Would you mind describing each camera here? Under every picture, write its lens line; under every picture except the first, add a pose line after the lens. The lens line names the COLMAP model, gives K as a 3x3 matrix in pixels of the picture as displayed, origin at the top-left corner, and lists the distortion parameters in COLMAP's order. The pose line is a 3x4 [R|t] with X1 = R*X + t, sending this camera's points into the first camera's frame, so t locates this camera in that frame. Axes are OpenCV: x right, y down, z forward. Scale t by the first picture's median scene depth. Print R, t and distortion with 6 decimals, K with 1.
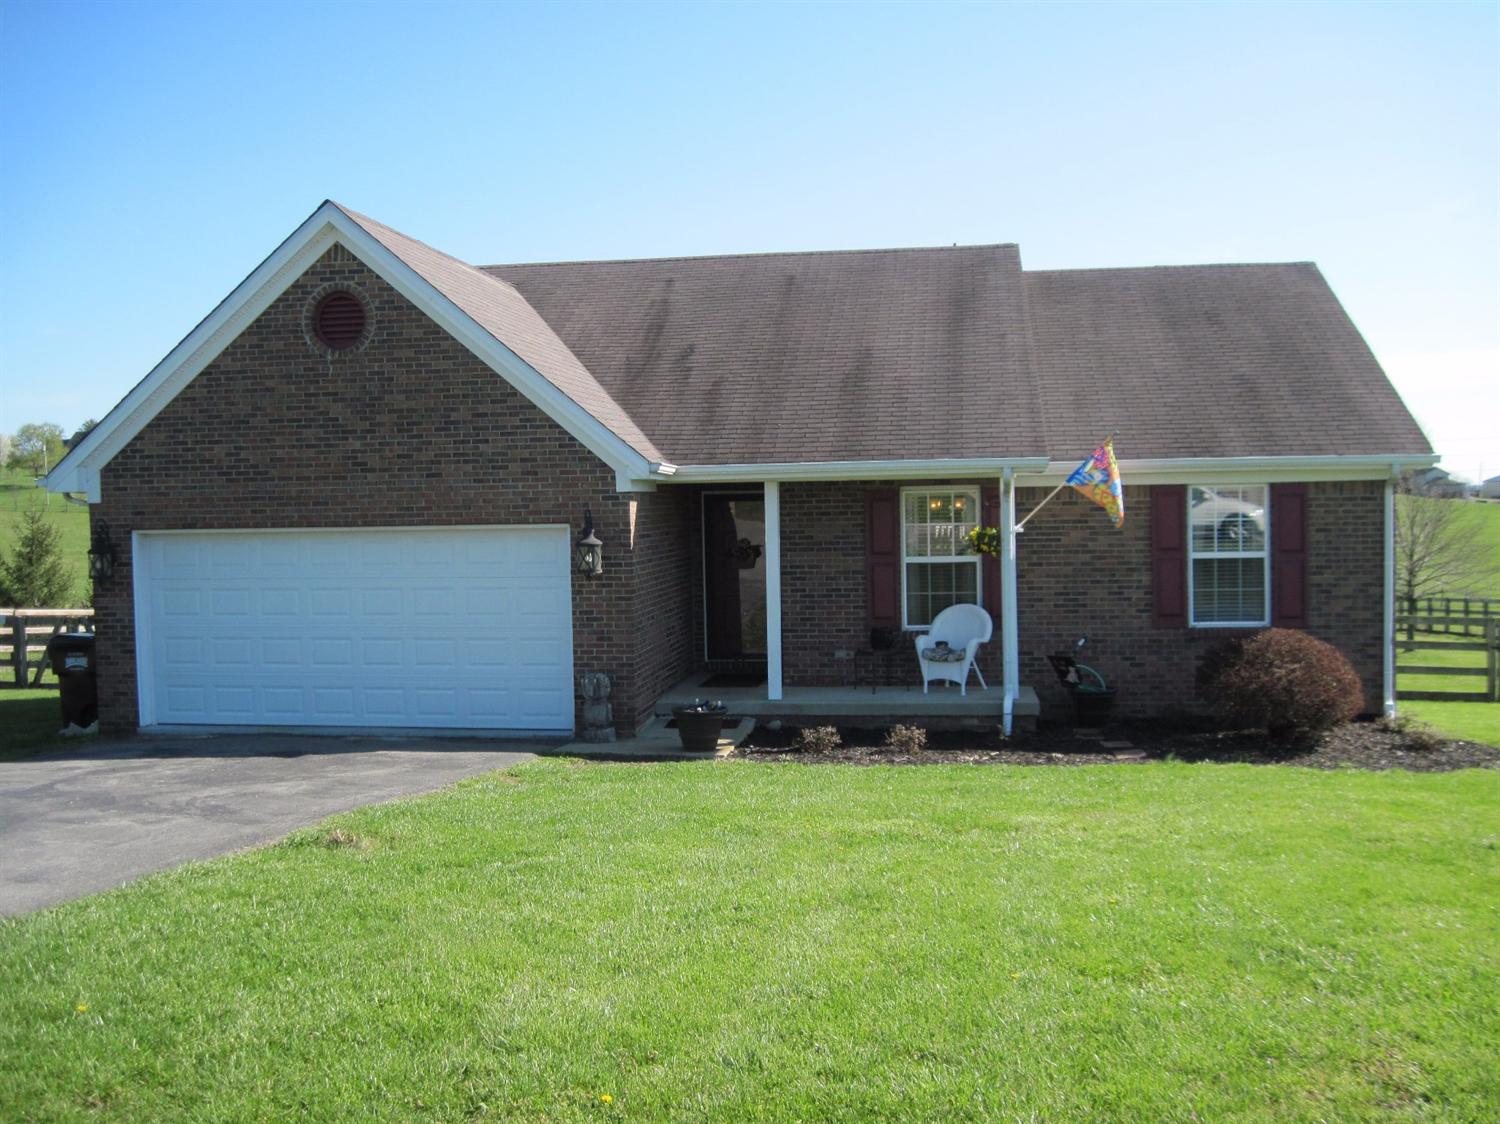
lens RADIAL K [[1544.0, 0, 749.4], [0, 1544.0, 561.2], [0, 0, 1]] dist [-0.099308, 0.000000]
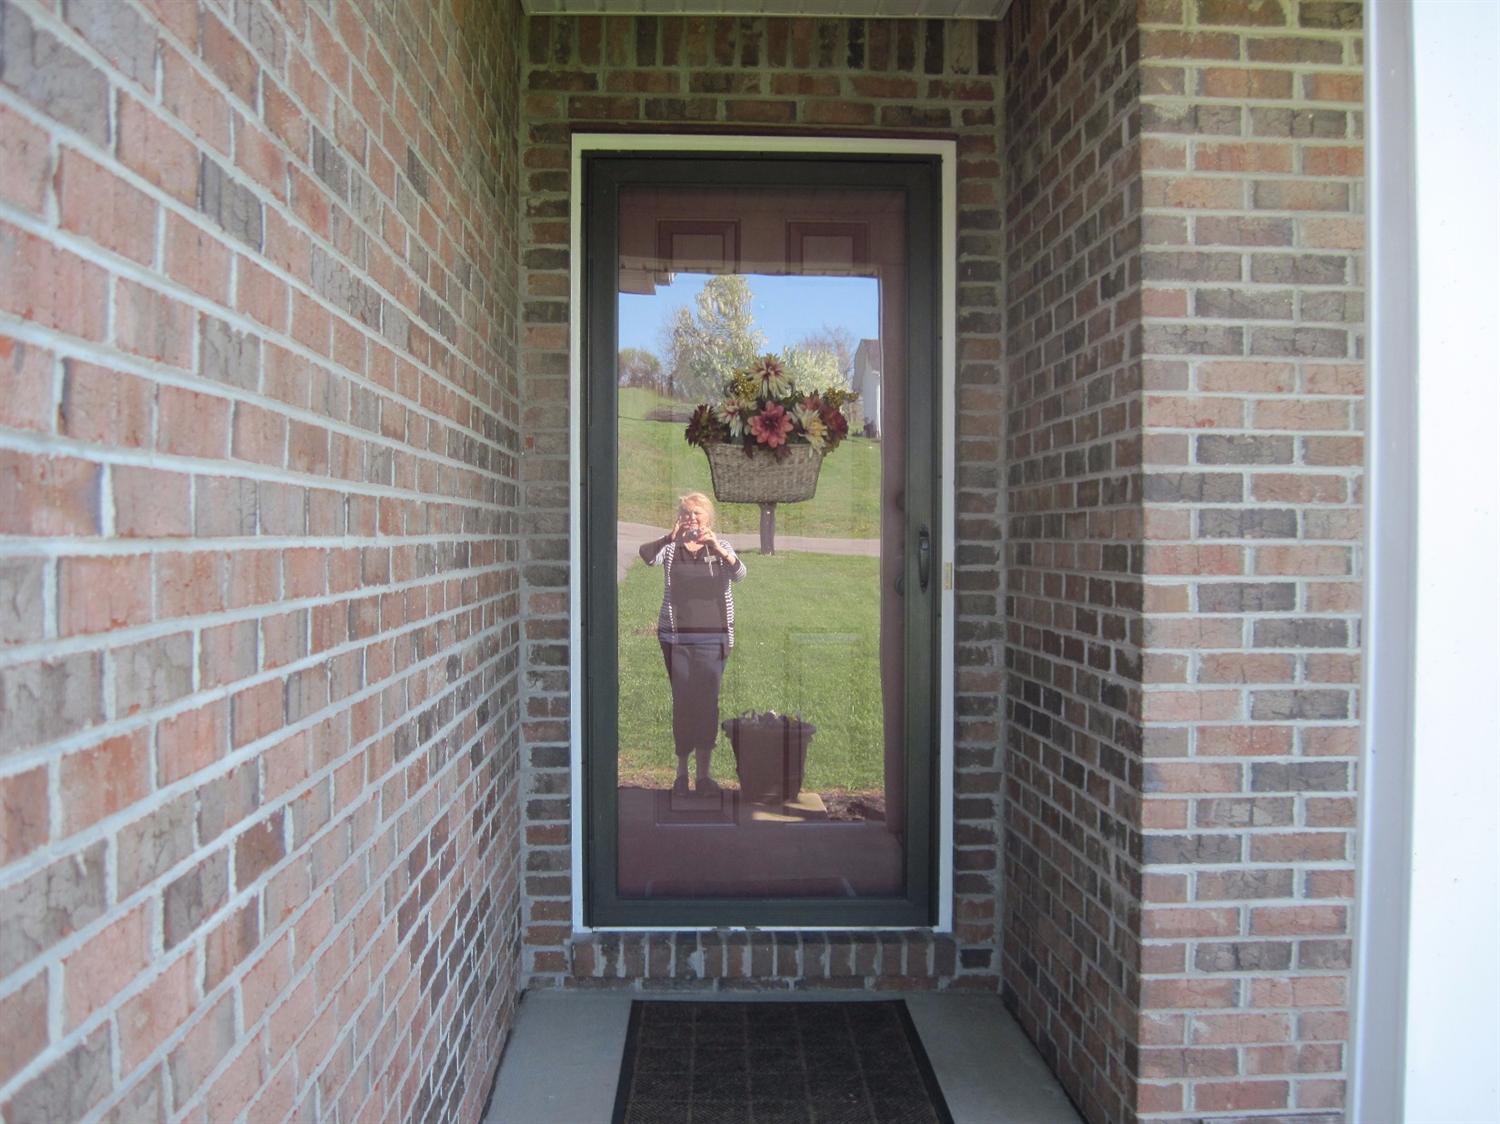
lens RADIAL K [[1544.0, 0, 750.3], [0, 1544.0, 554.6], [0, 0, 1]] dist [-0.099308, 0.000000]
pose [[0.989740, 0.018719, 0.141649, -0.041839], [-0.017078, 0.999772, -0.012790, 0.017538], [-0.141856, 0.010240, 0.989834, 0.852938]]
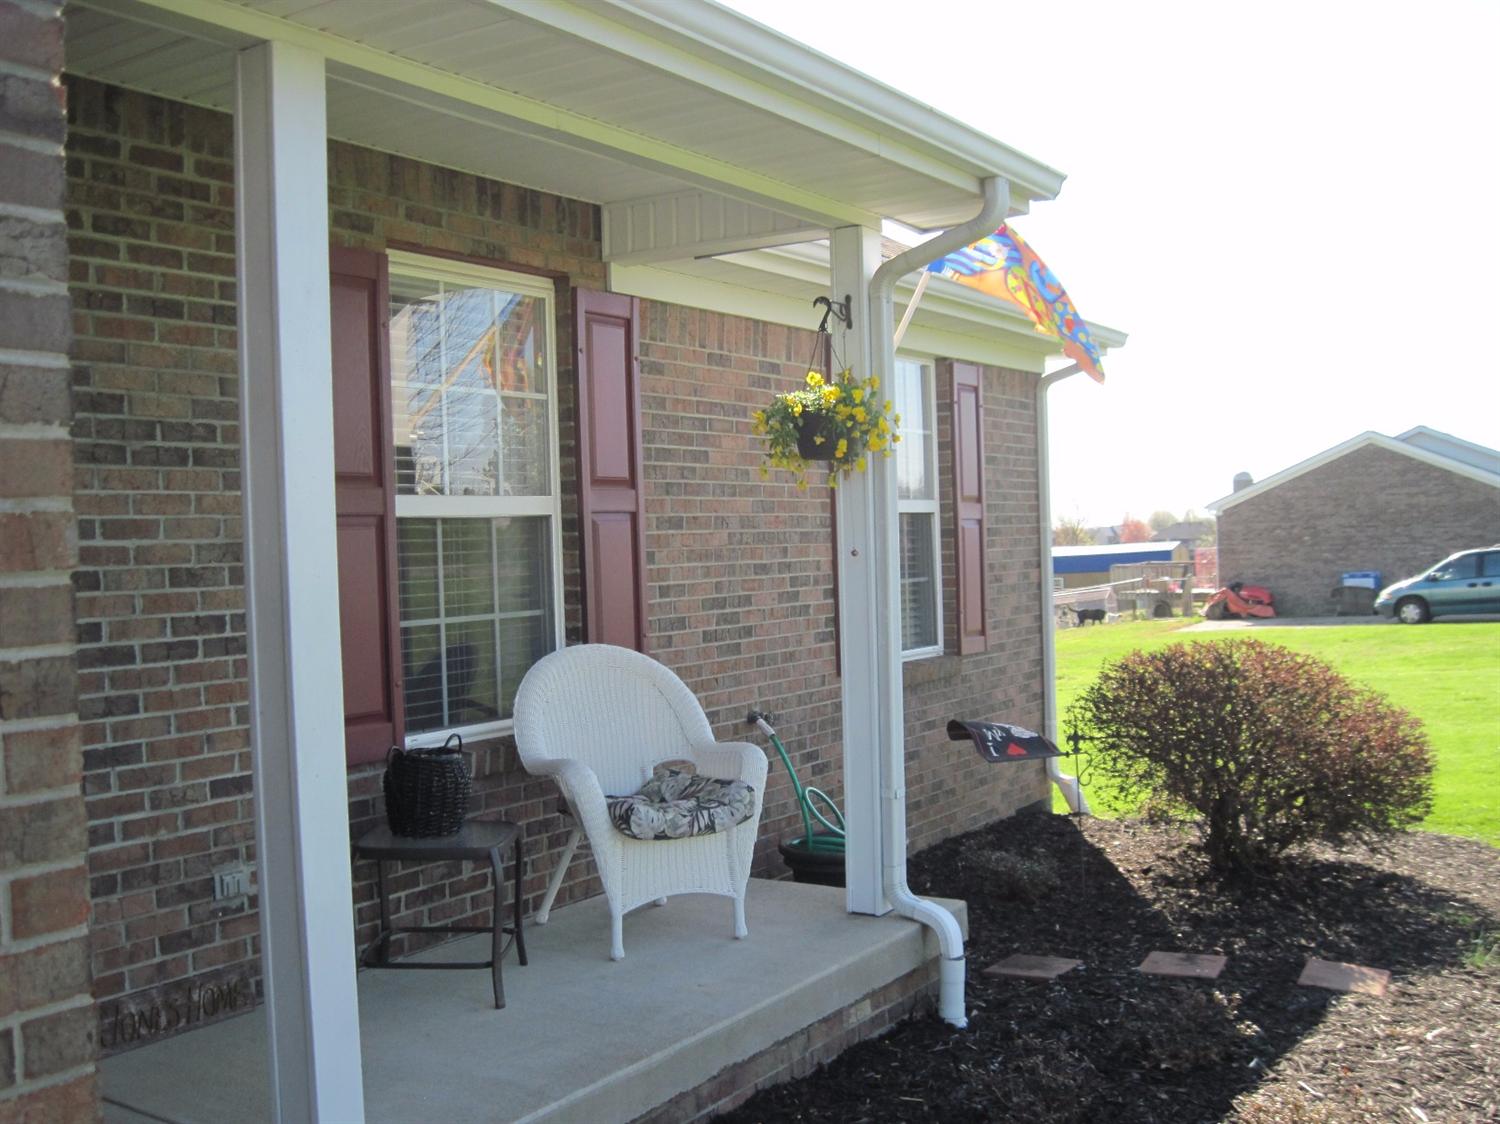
lens RADIAL K [[1544.0, 0, 750.9], [0, 1544.0, 564.9], [0, 0, 1]] dist [-0.099308, 0.000000]
pose [[0.438193, -0.011484, 0.898808, -0.123369], [0.051492, 0.998597, -0.012345, 0.016743], [-0.897405, 0.051691, 0.438169, 0.815996]]
